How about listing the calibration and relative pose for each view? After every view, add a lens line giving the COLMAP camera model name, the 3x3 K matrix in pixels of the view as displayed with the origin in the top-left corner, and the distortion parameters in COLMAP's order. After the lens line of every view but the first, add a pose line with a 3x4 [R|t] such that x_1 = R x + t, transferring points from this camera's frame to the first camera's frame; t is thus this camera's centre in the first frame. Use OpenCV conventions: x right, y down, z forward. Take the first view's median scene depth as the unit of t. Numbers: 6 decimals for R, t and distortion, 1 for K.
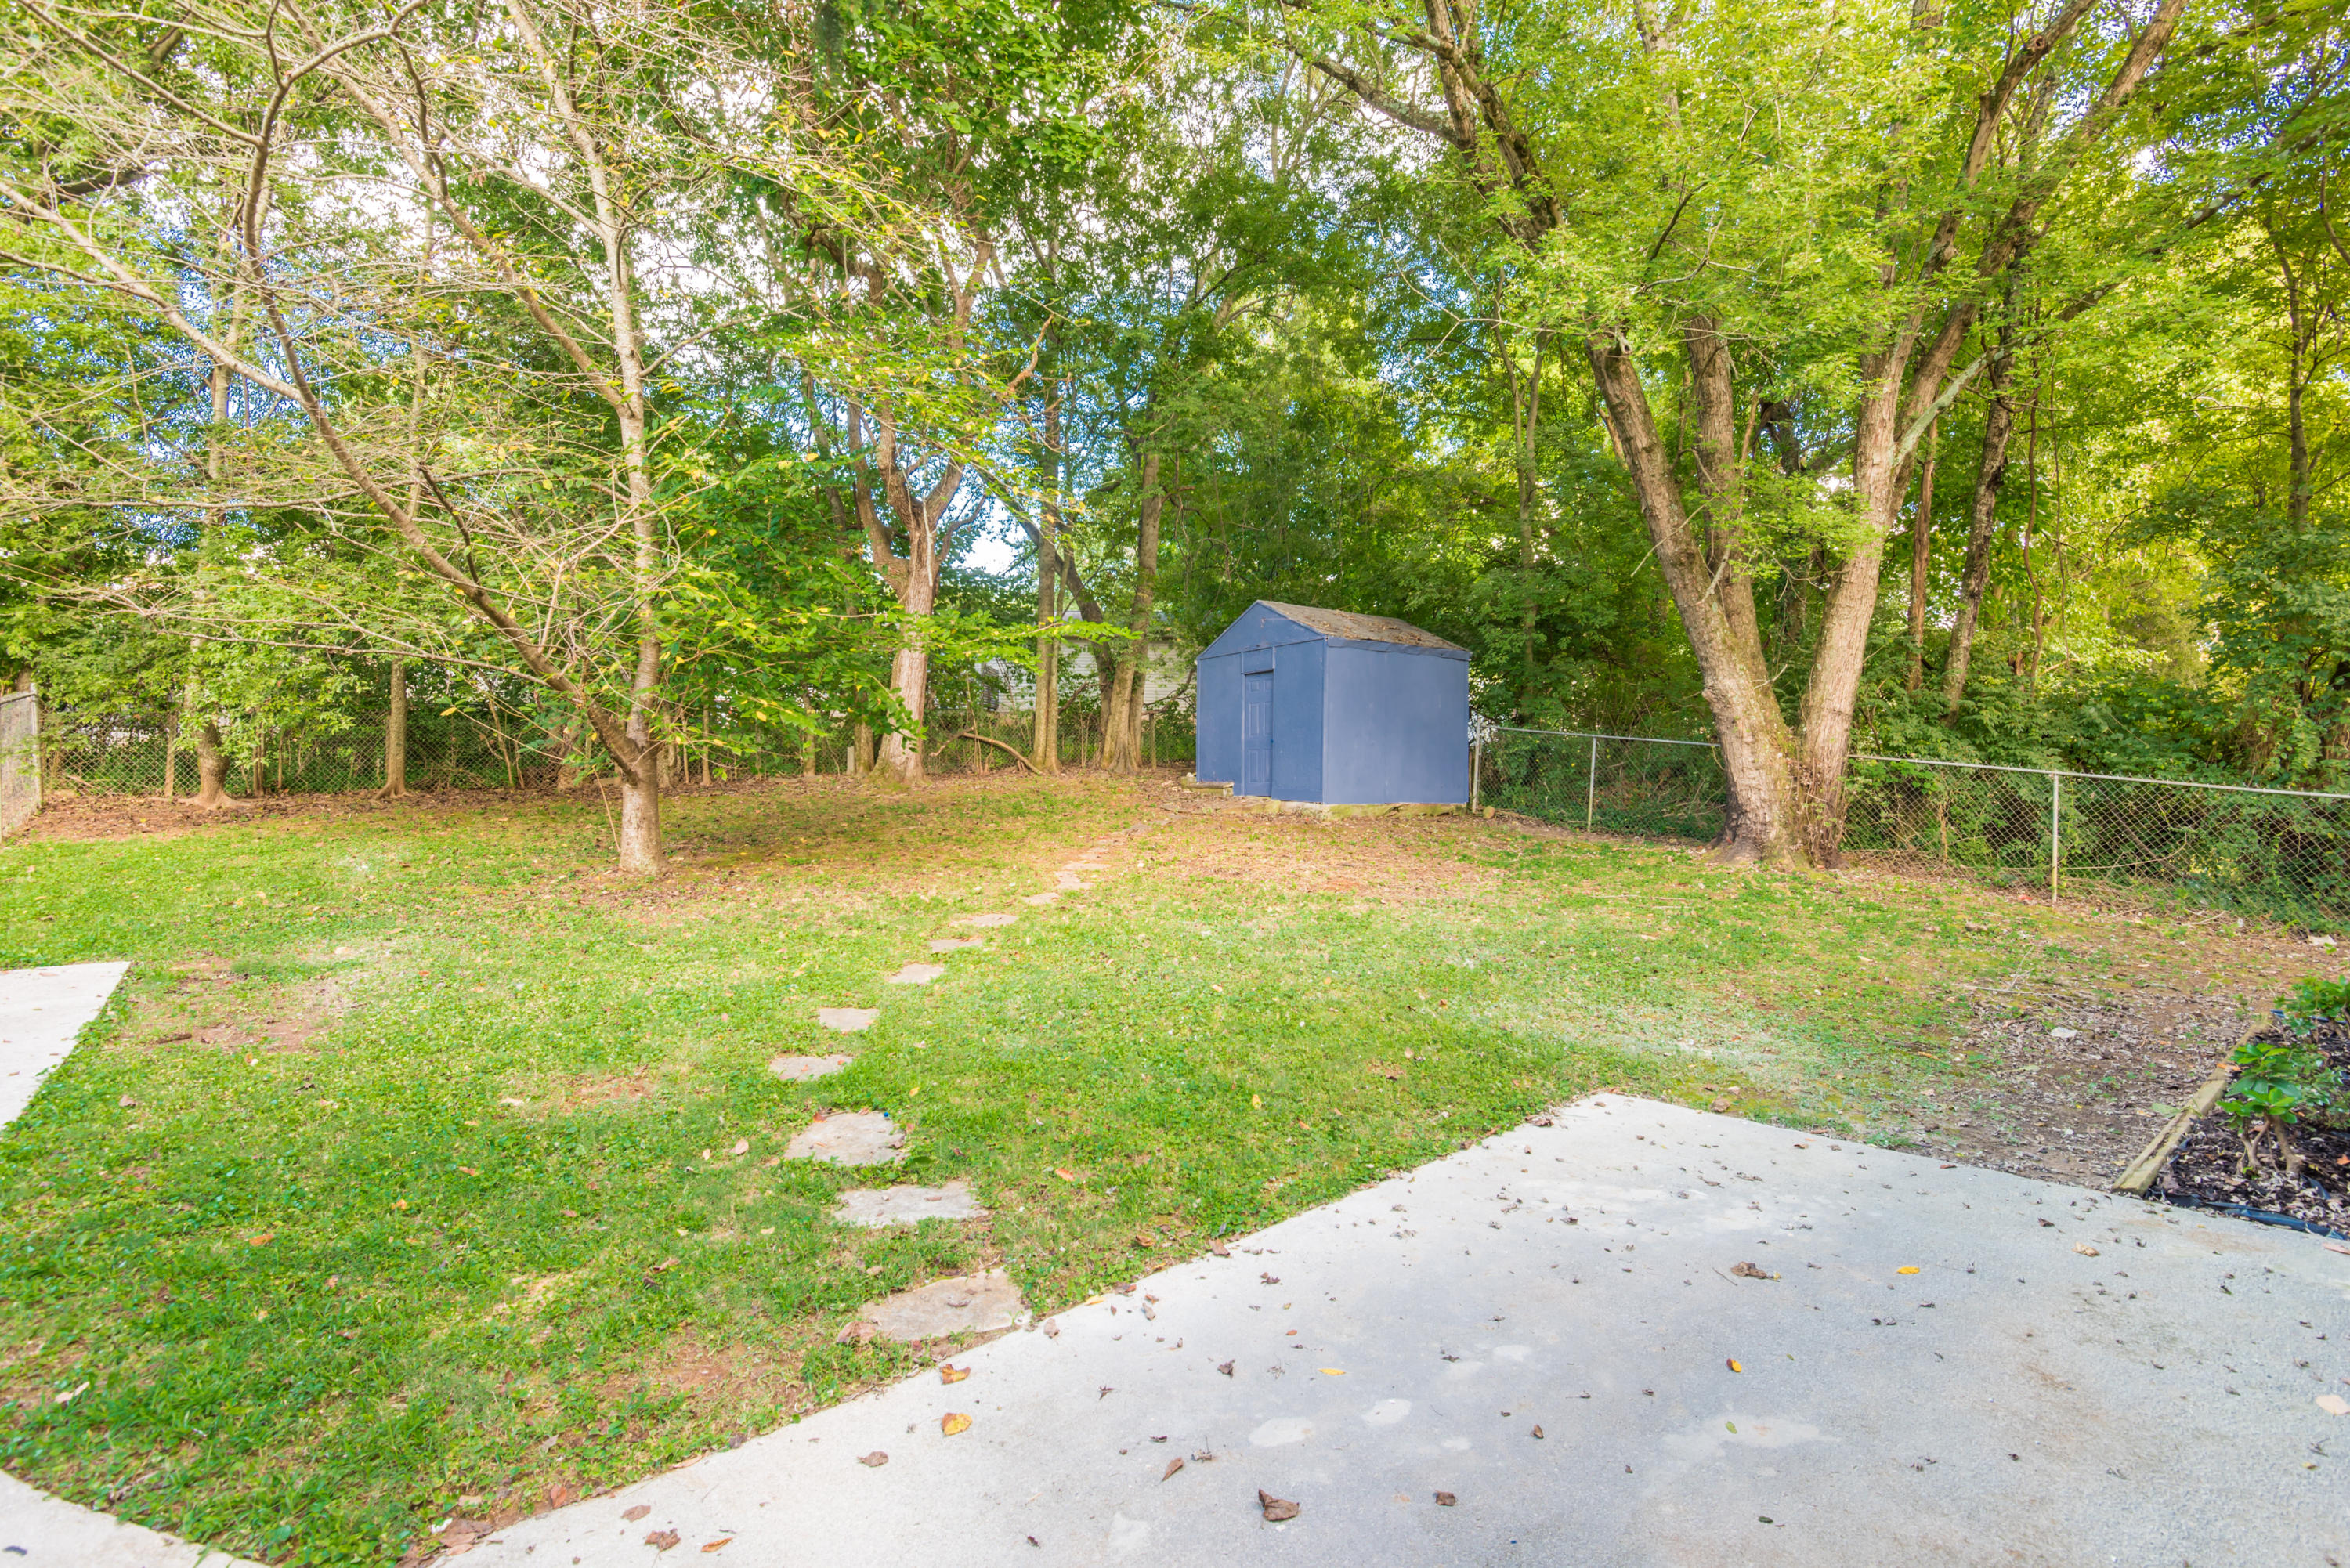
lens RADIAL K [[1109.5, 0, 1175.0], [0, 1109.5, 784.0], [0, 0, 1]] dist [0.002708, 0.000442]
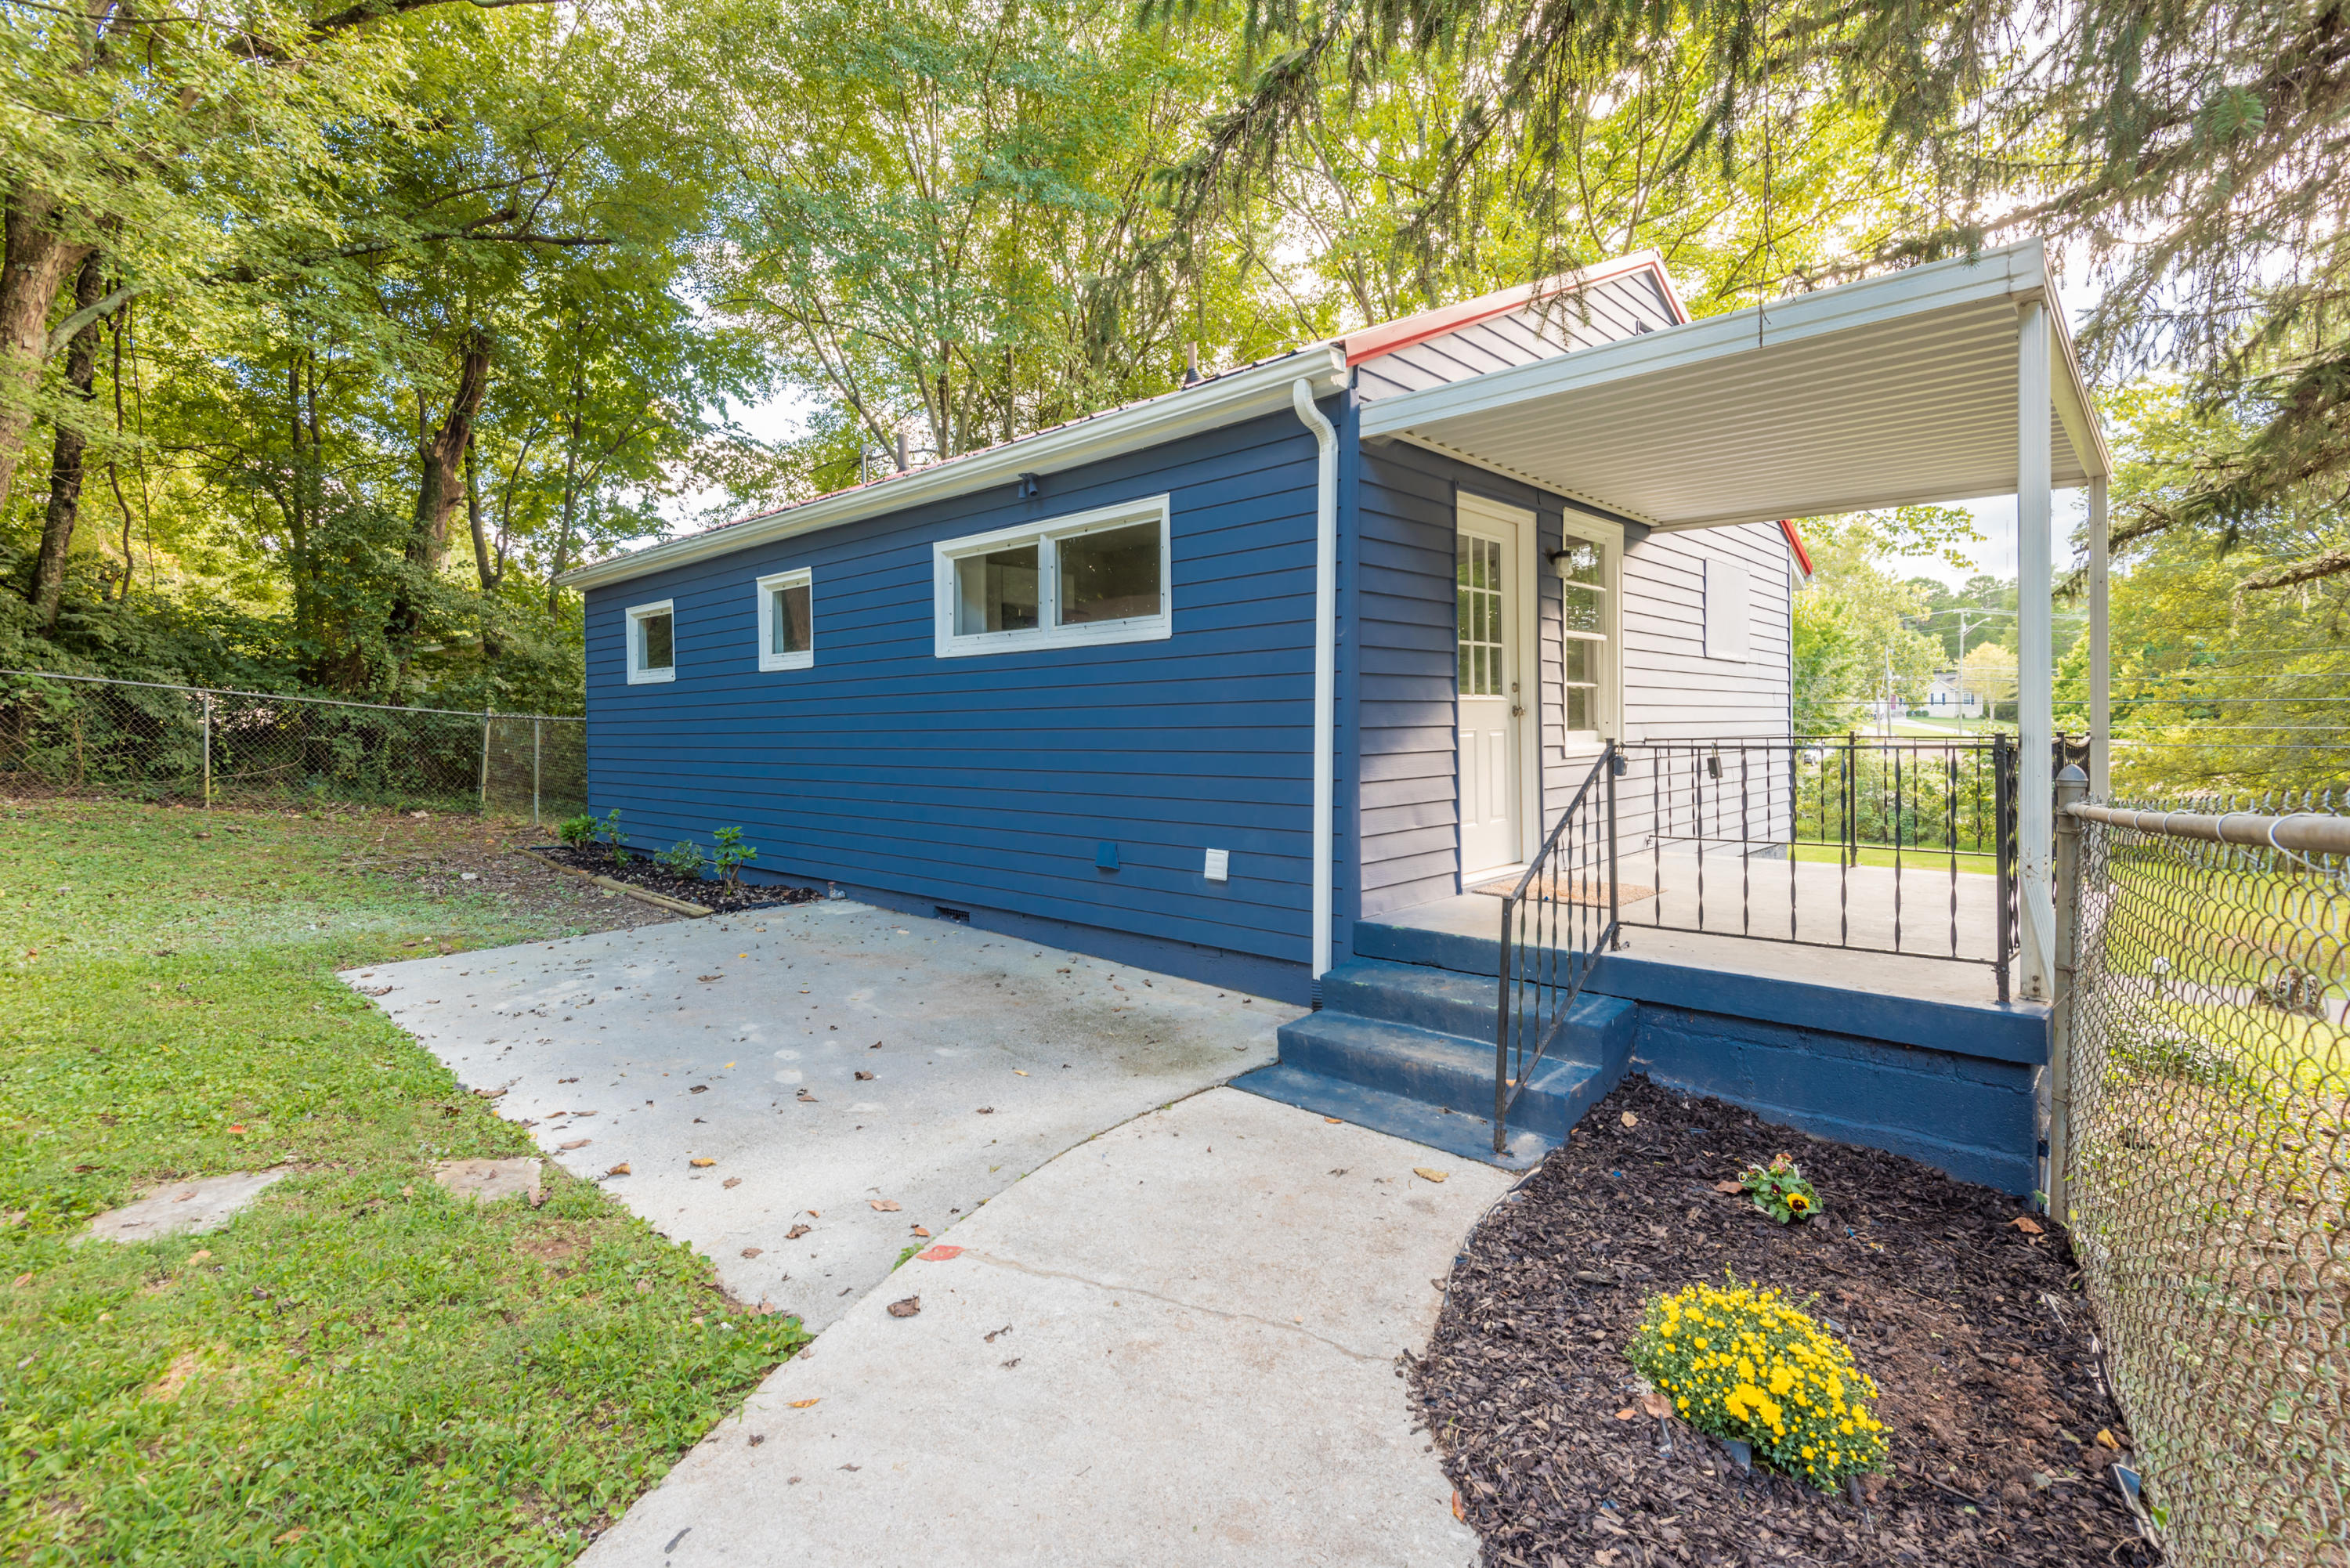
lens RADIAL K [[1087.4, 0, 1171.0], [0, 1087.4, 739.8], [0, 0, 1]] dist [0.027157, 0.000055]
pose [[-0.051402, -0.027266, 0.998306, -0.581258], [0.006227, 0.999599, 0.027621, 0.024221], [-0.998659, 0.007636, -0.051212, 0.208060]]
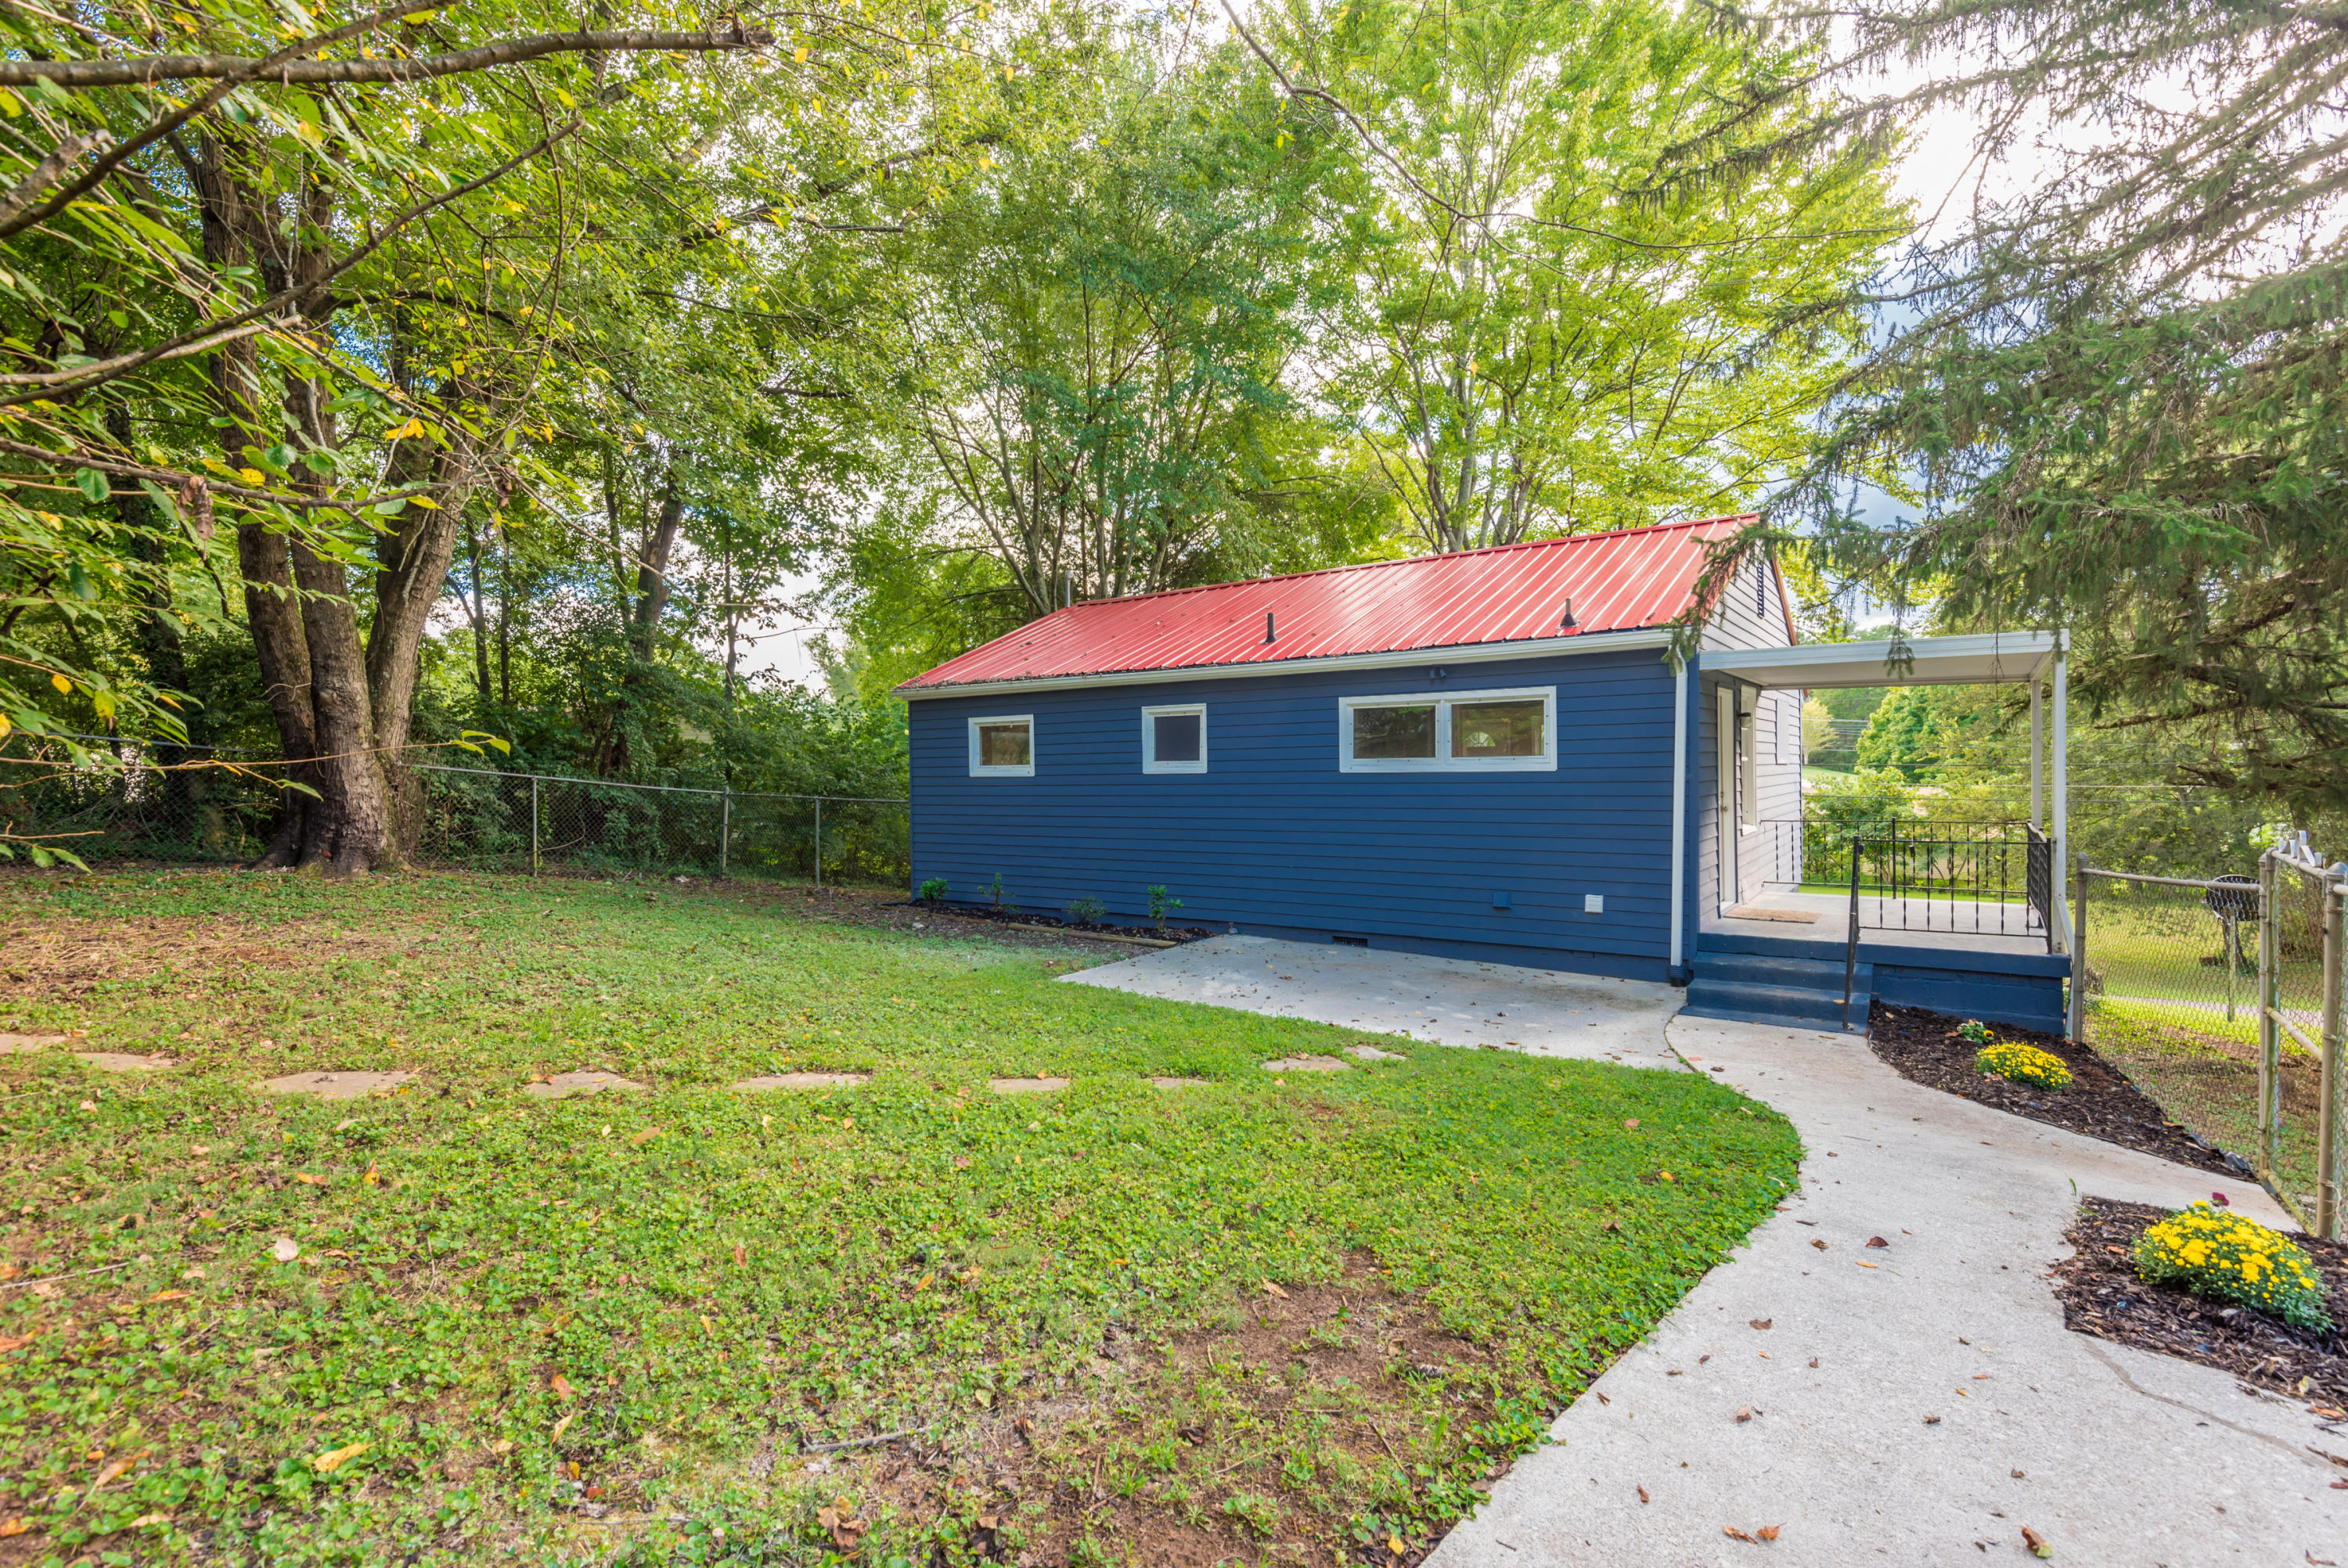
lens RADIAL K [[1108.5, 0, 1174.0], [0, 1108.5, 784.0], [0, 0, 1]] dist [0.002708, 0.000442]
pose [[-0.176911, -0.025024, 0.983909, -1.054172], [0.008883, 0.999595, 0.027020, -0.053119], [-0.984187, 0.013520, -0.176617, 0.872917]]
